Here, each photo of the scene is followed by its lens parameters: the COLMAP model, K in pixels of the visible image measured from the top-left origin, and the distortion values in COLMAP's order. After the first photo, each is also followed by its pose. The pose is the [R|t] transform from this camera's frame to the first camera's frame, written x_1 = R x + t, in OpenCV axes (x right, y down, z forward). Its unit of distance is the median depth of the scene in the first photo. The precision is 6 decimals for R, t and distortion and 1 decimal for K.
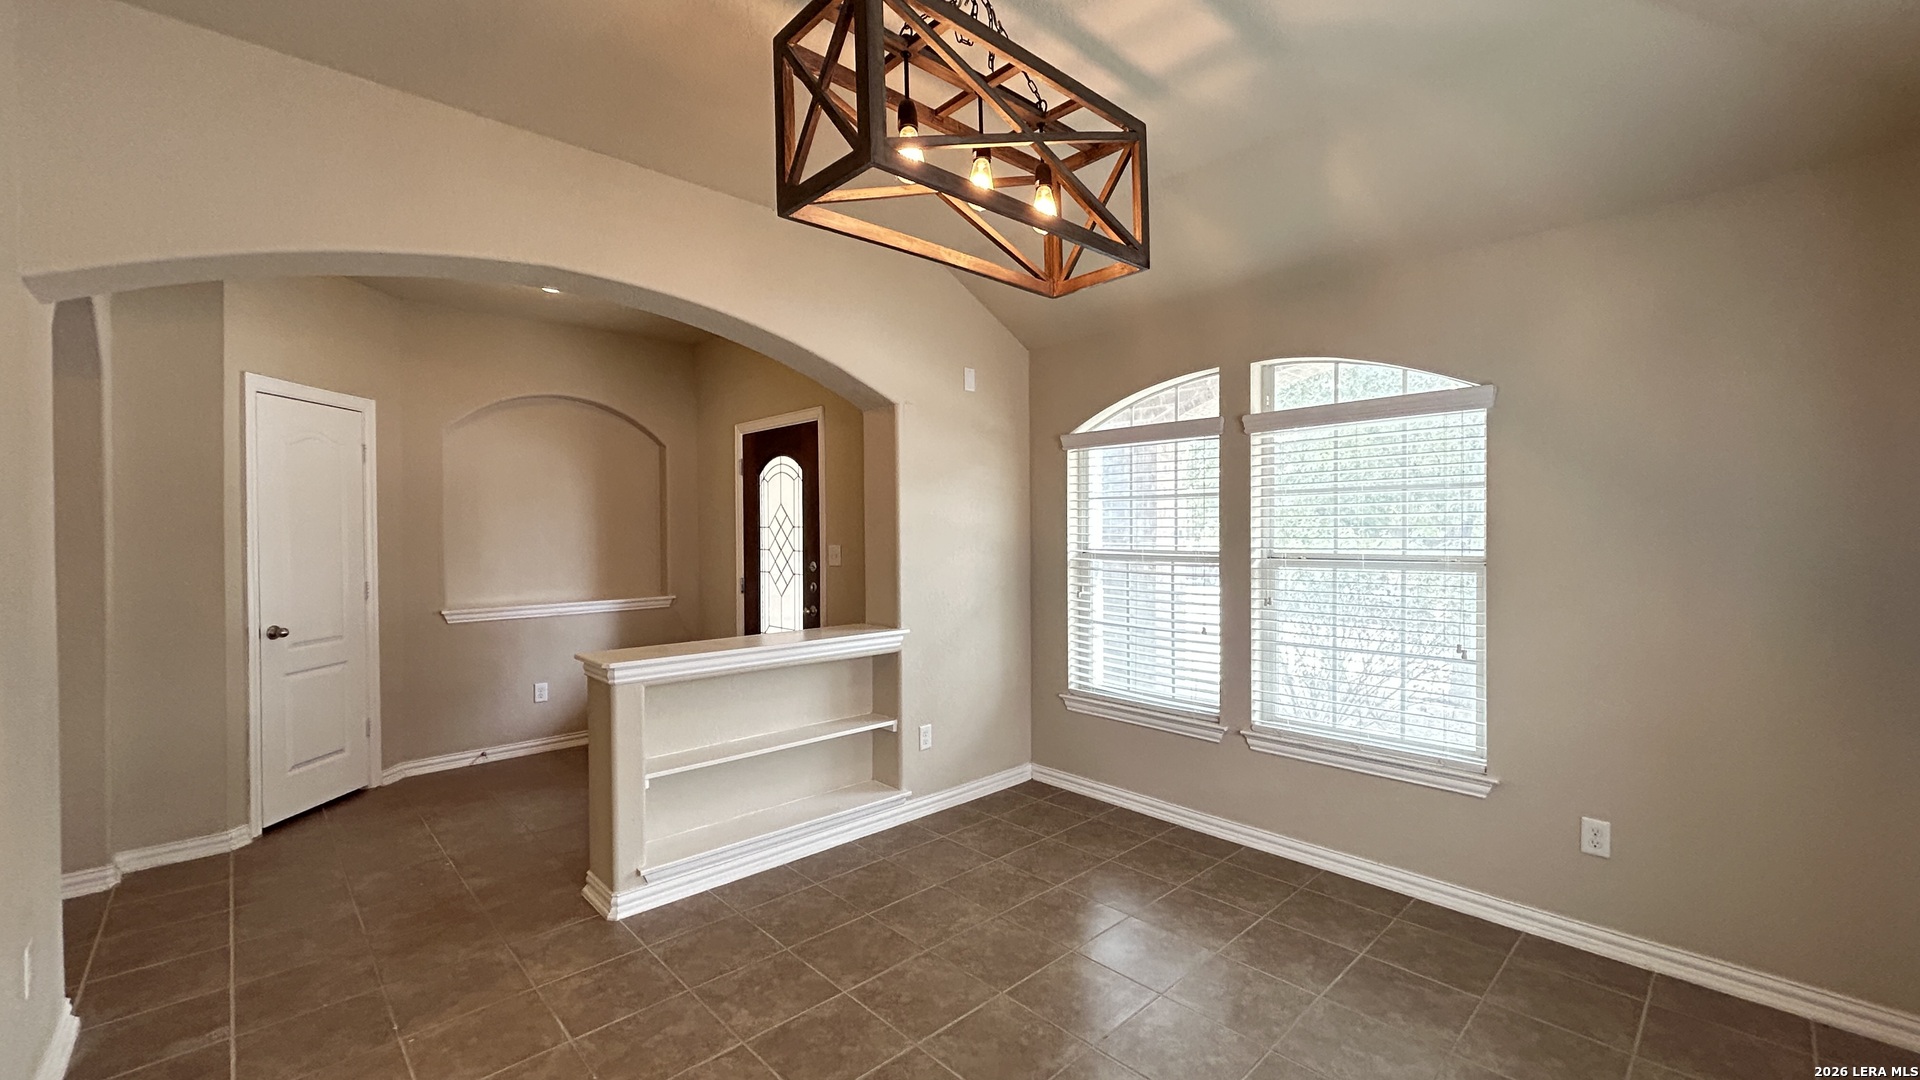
lens RADIAL K [[770.3, 0, 963.0], [0, 770.3, 538.2], [0, 0, 1]] dist [0.001308, 0.000460]
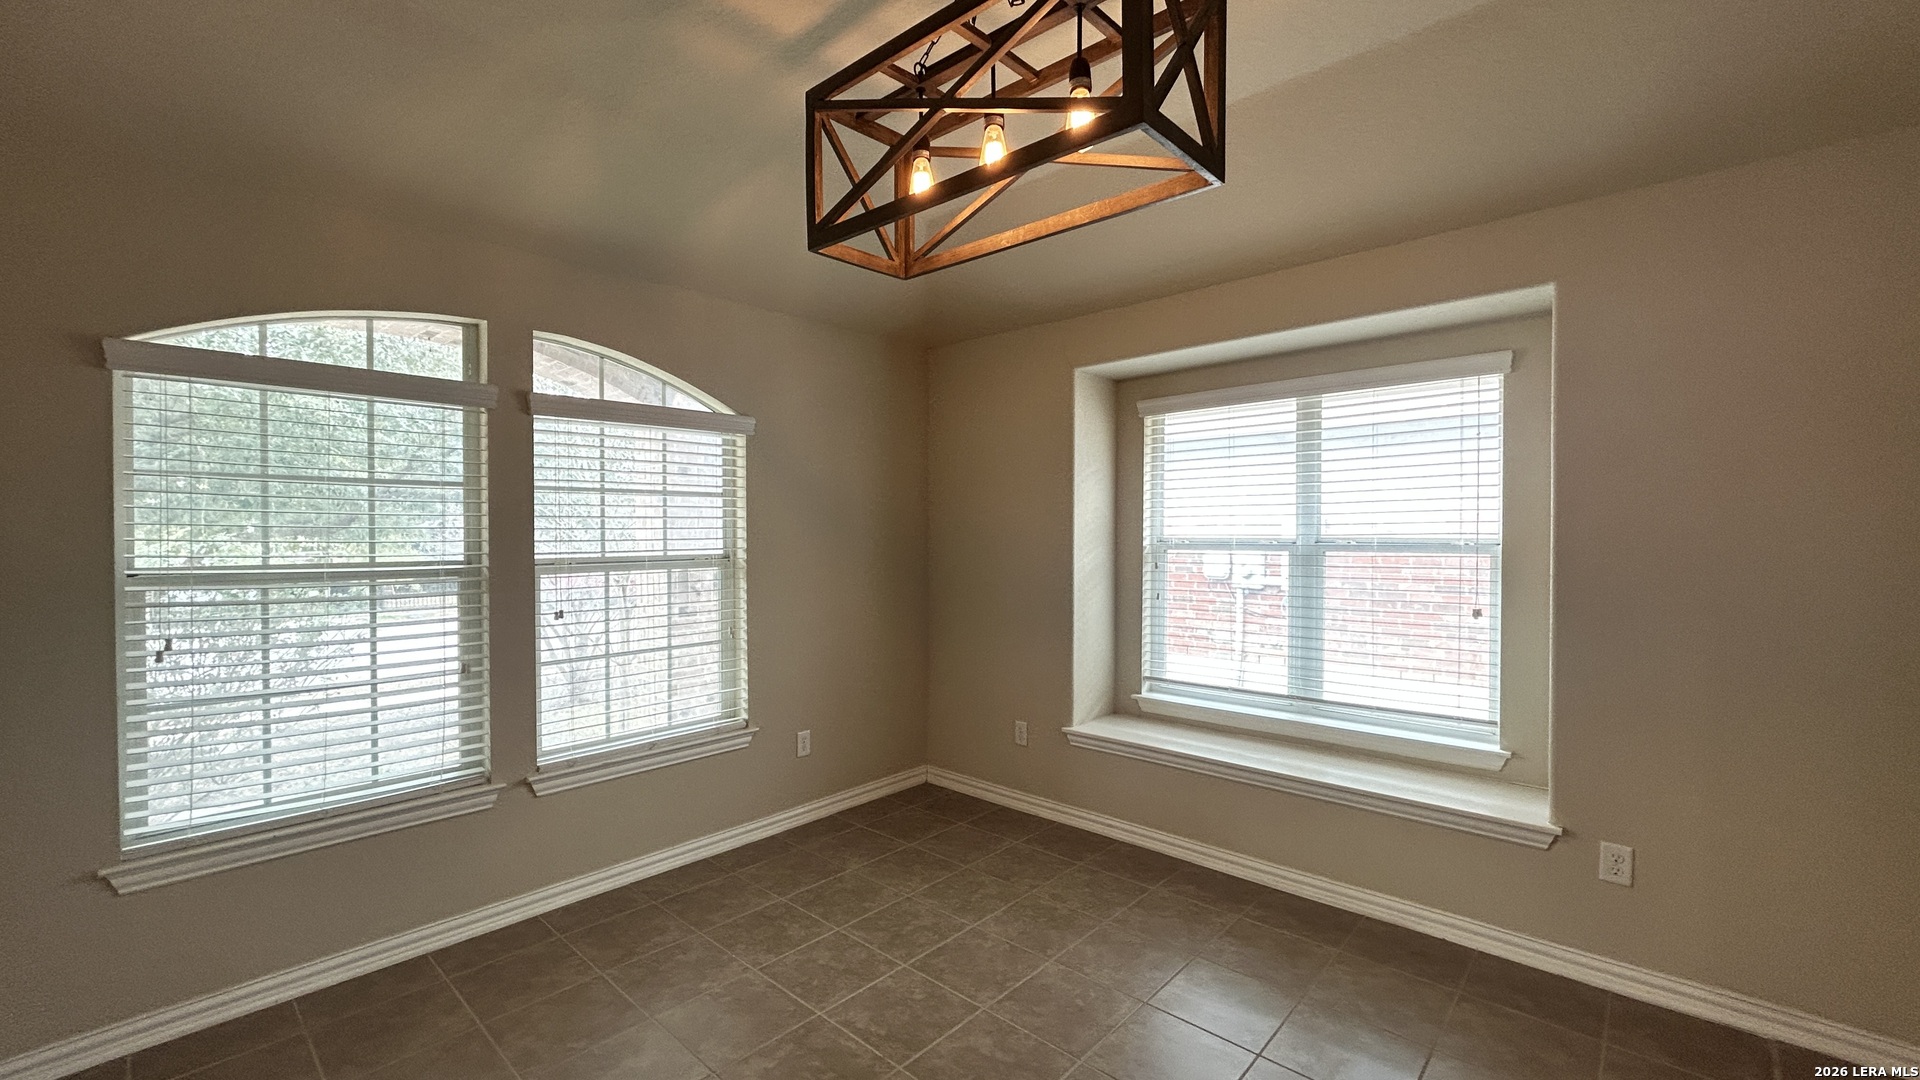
lens RADIAL K [[770.3, 0, 963.0], [0, 770.3, 538.2], [0, 0, 1]] dist [0.001308, 0.000460]
pose [[-0.071314, -0.002426, 0.997451, -0.494512], [0.015570, 0.999872, 0.003545, 0.000421], [-0.997332, 0.015783, -0.071267, 0.610546]]
